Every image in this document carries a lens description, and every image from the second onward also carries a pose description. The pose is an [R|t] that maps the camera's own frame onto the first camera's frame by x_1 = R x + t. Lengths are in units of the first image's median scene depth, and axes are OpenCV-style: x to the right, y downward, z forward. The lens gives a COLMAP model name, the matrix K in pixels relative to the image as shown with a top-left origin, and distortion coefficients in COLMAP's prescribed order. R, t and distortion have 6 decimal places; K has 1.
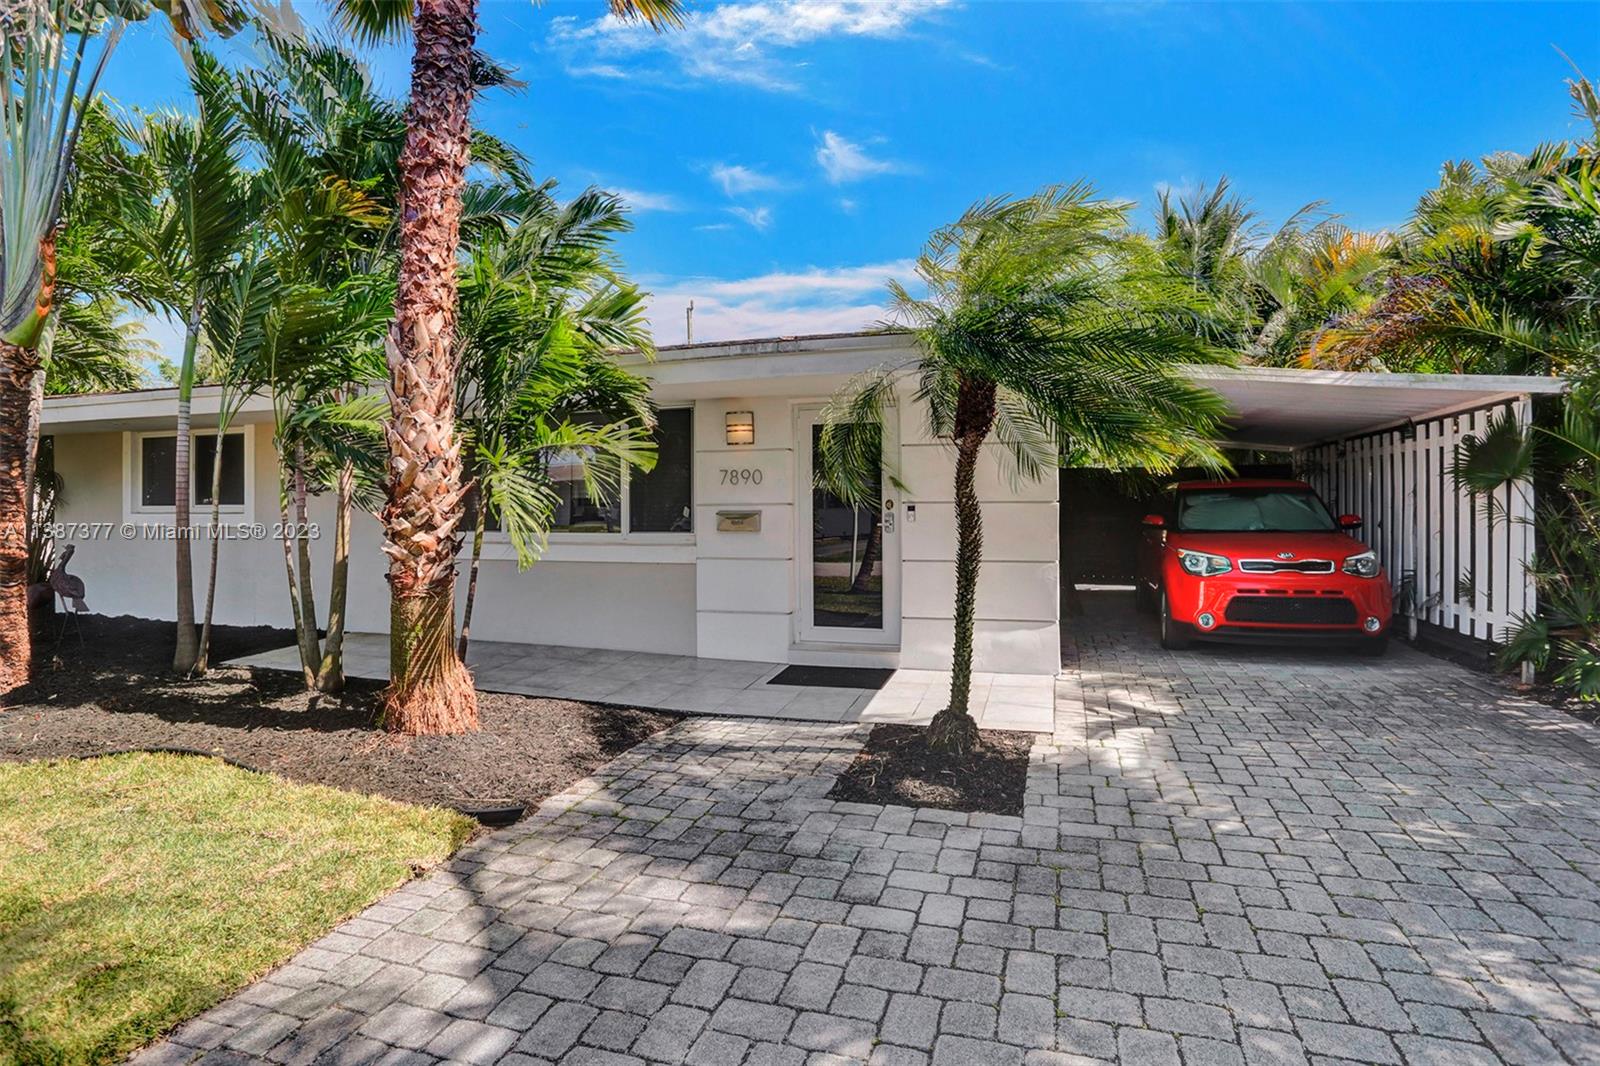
lens RADIAL K [[819.8, 0, 788.8], [0, 819.8, 506.8], [0, 0, 1]] dist [-0.056814, 0.035952]
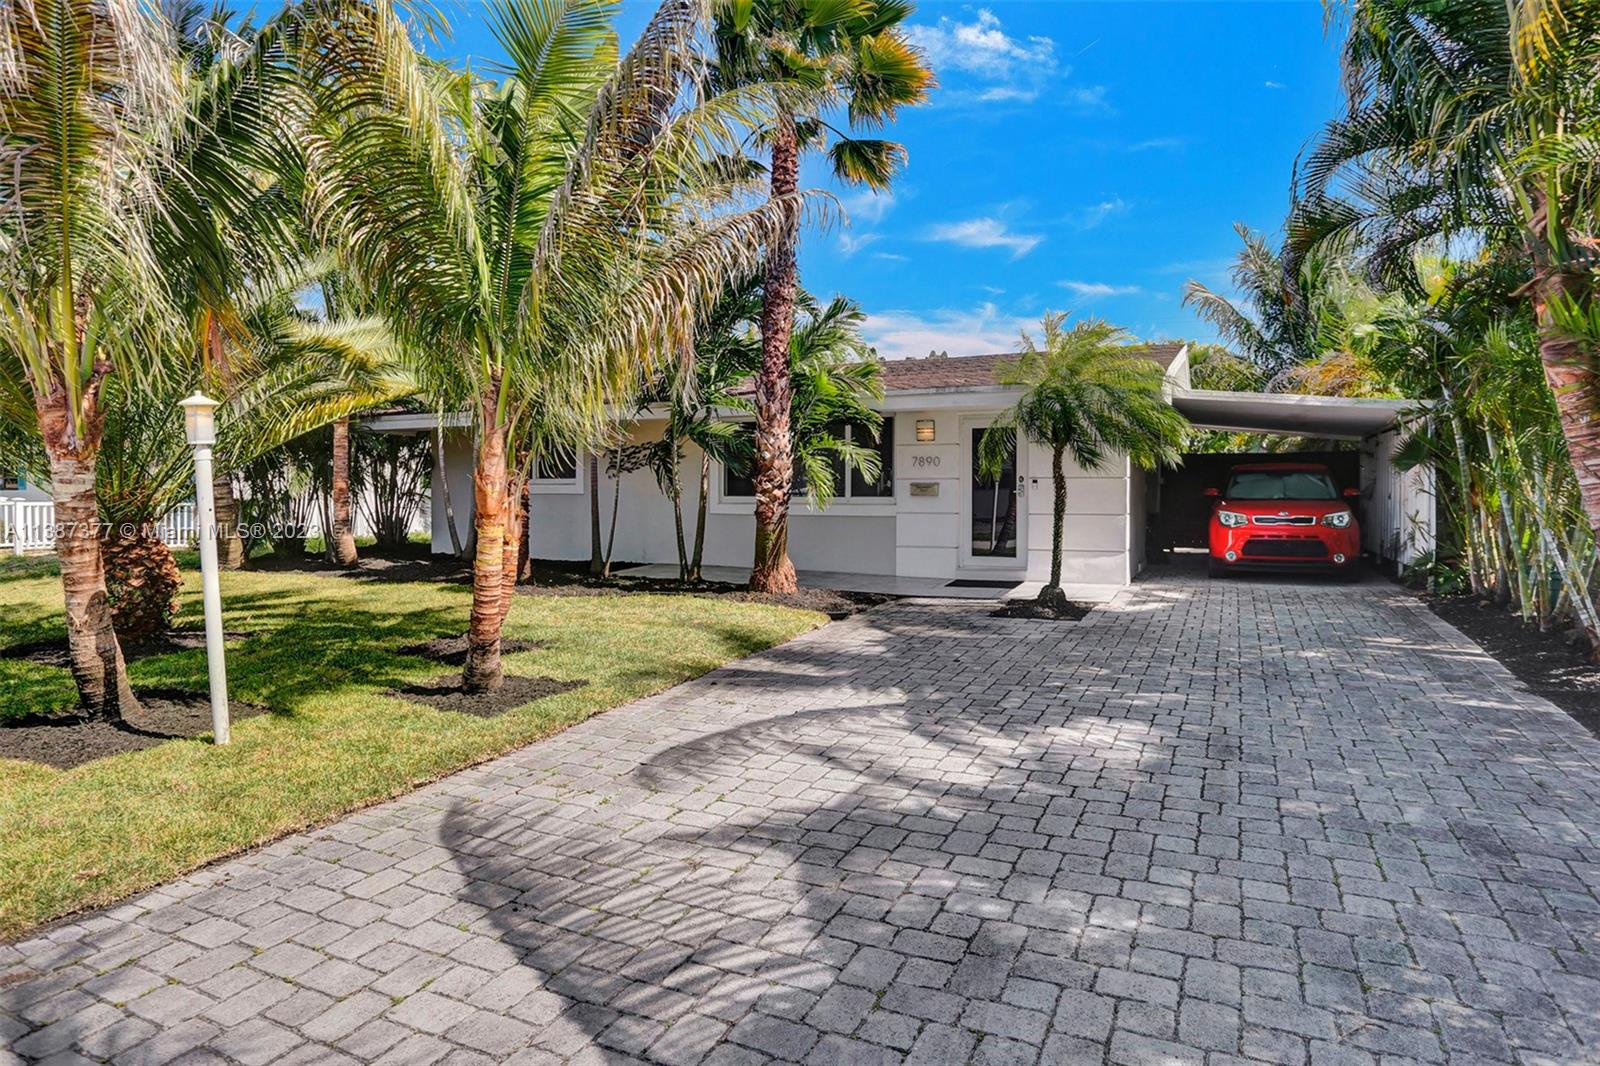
lens RADIAL K [[892.4, 0, 798.0], [0, 892.4, 493.7], [0, 0, 1]] dist [-0.050868, -0.000038]
pose [[0.991216, 0.007395, -0.132047, -0.111884], [-0.006731, 0.999962, 0.005475, 0.027878], [0.132083, -0.004538, 0.991228, -1.102691]]
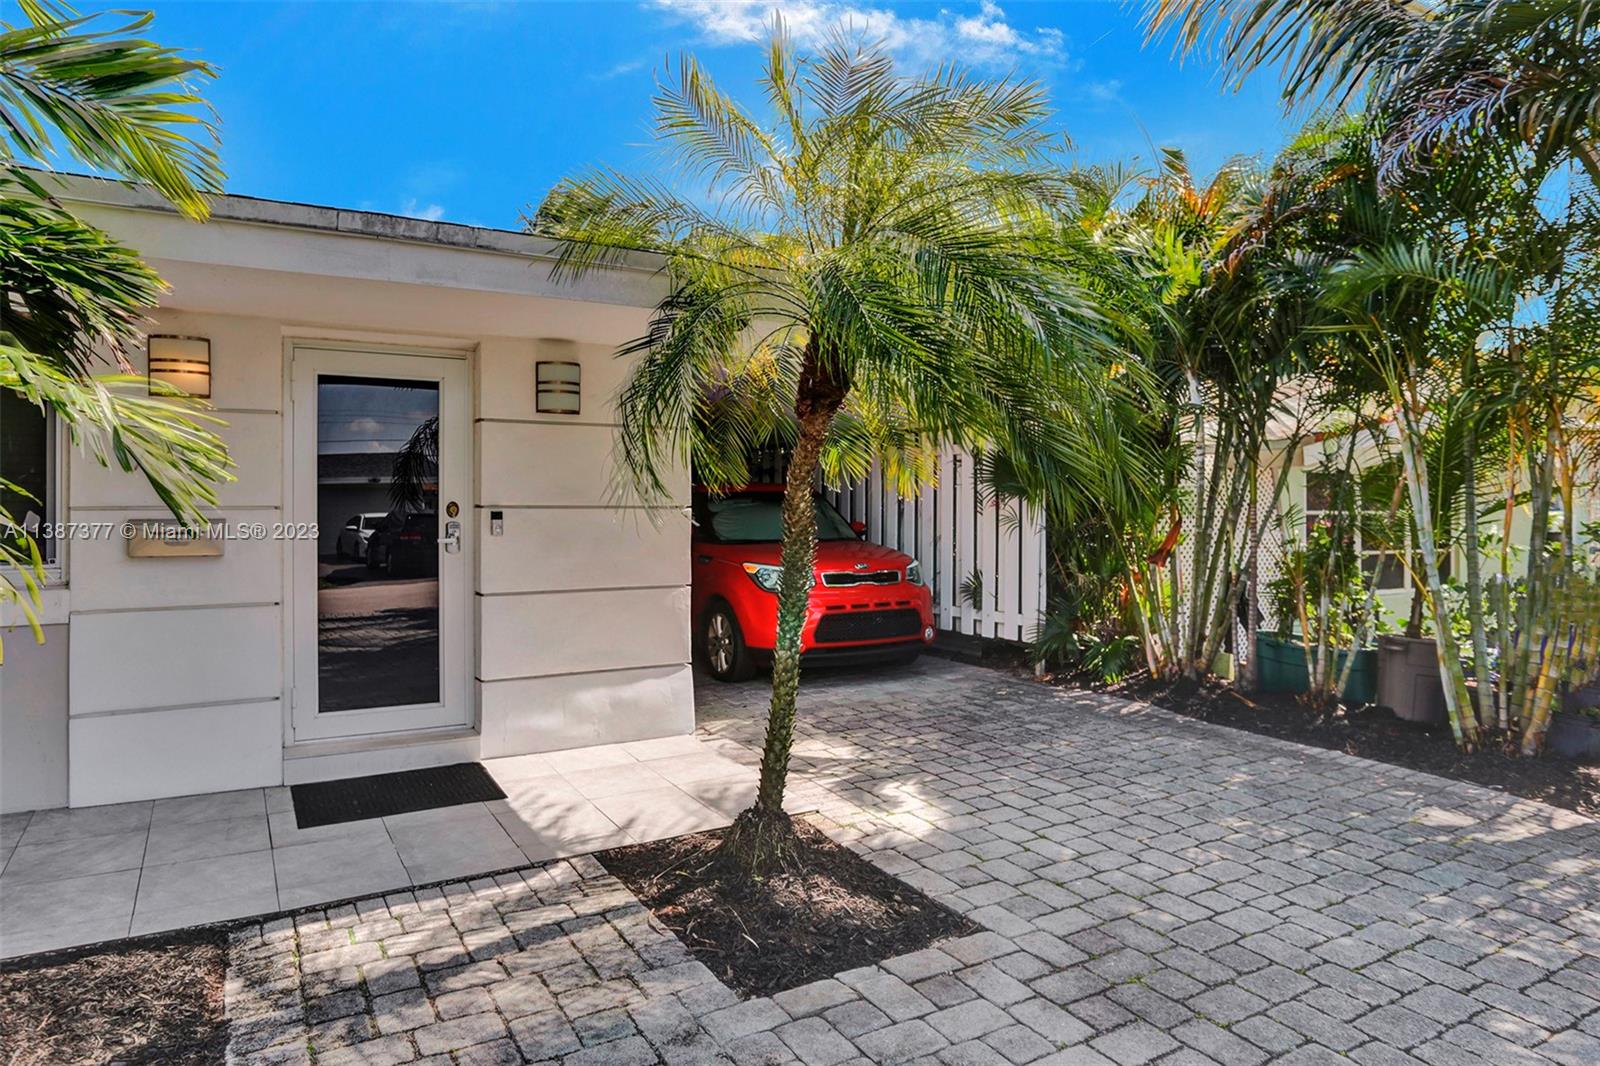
lens RADIAL K [[979.0, 0, 805.3], [0, 979.0, 511.7], [0, 0, 1]] dist [-0.044931, 0.044452]
pose [[0.662865, 0.006573, 0.748710, -0.396372], [-0.009782, 0.999952, -0.000119, -0.005240], [-0.748675, -0.007245, 0.662897, 0.411181]]
